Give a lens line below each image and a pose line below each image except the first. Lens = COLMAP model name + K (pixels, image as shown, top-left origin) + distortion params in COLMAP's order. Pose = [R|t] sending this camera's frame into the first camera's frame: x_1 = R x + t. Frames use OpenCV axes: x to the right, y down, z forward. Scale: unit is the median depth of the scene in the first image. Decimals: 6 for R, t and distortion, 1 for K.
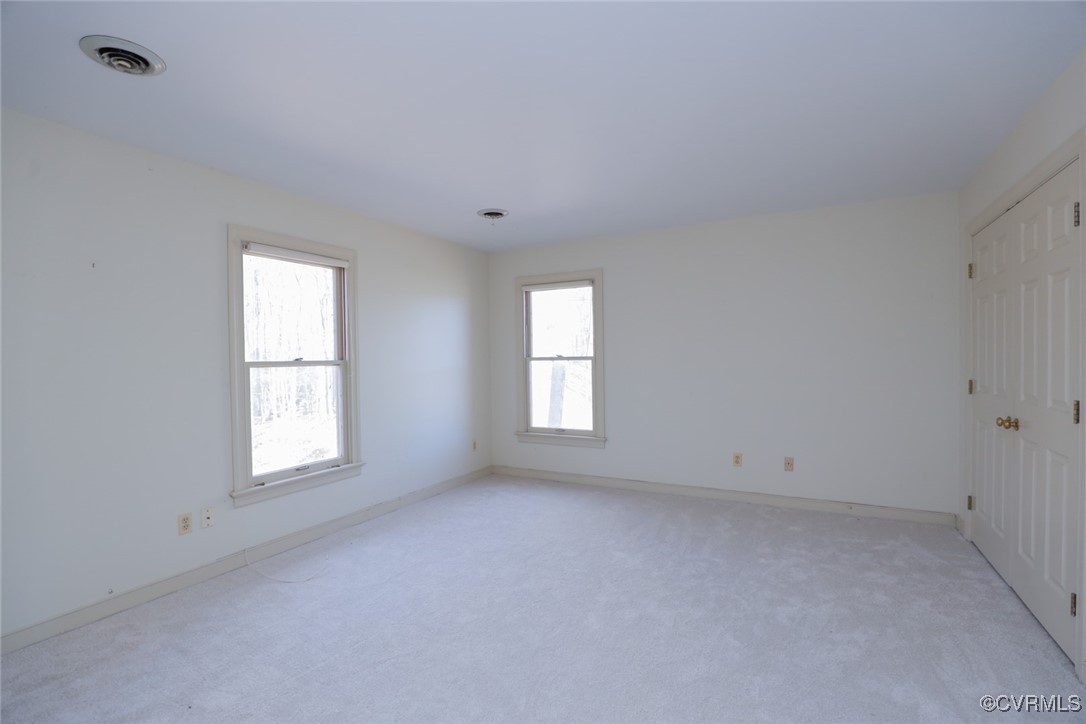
lens RADIAL K [[495.9, 0, 545.2], [0, 495.9, 364.7], [0, 0, 1]] dist [-0.036515, 0.006226]
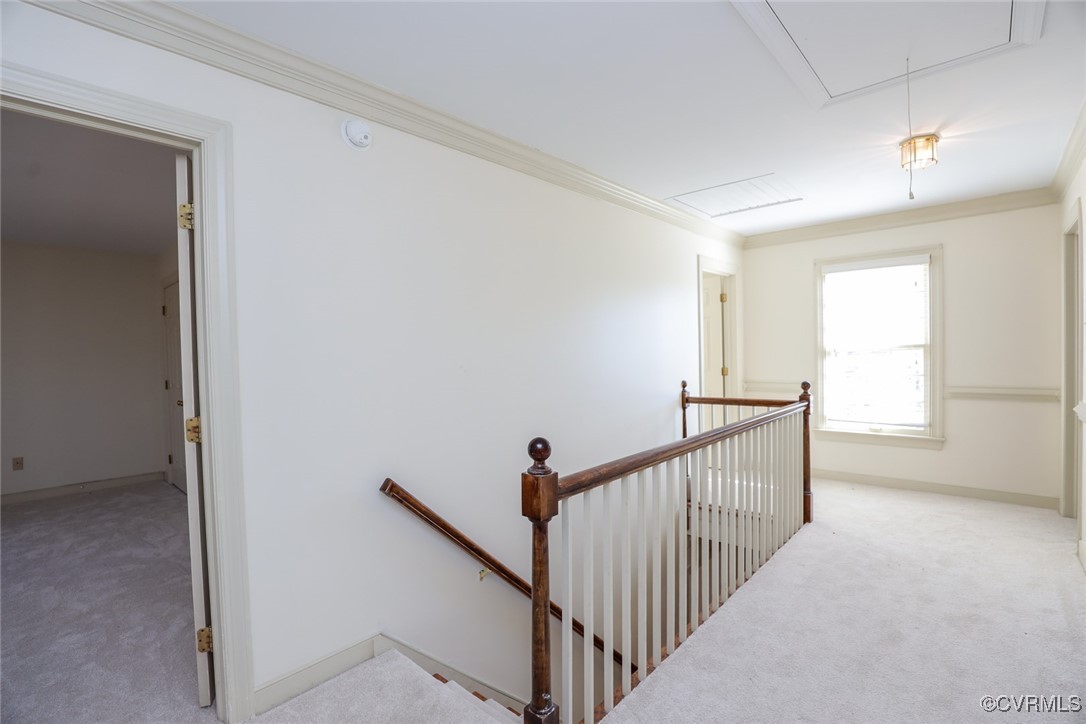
lens RADIAL K [[495.9, 0, 545.2], [0, 495.9, 364.7], [0, 0, 1]] dist [-0.036515, 0.006226]
pose [[0.233670, -0.014151, 0.972213, -0.428969], [0.037089, 0.999296, 0.005631, 0.020499], [-0.971608, 0.034743, 0.234031, -0.666407]]
